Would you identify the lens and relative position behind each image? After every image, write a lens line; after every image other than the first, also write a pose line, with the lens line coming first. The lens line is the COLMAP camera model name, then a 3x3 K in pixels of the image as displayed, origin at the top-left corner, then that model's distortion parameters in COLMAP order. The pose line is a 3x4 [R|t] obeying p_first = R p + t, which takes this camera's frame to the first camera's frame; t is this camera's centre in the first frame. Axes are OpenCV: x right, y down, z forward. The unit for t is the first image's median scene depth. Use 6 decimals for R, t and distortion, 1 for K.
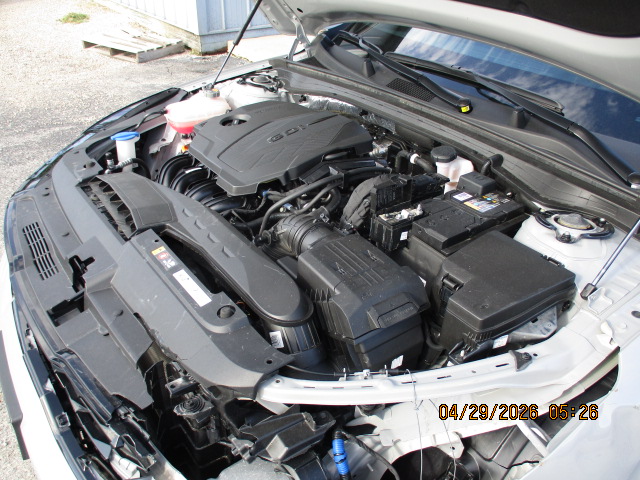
lens RADIAL K [[535.3, 0, 316.2], [0, 535.3, 240.3], [0, 0, 1]] dist [-0.033068, 0.002513]
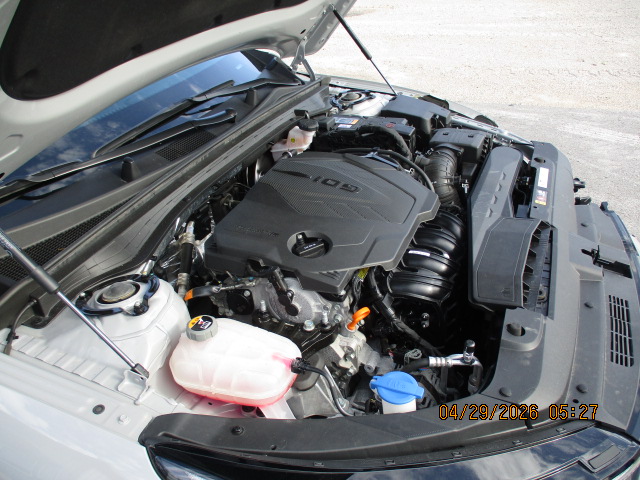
lens RADIAL K [[535.3, 0, 316.2], [0, 535.3, 240.3], [0, 0, 1]] dist [-0.033068, 0.002513]
pose [[-0.509735, -0.434549, 0.742521, -0.831930], [0.500921, 0.551778, 0.666798, -0.852896], [-0.699463, 0.711834, -0.063586, 1.280183]]
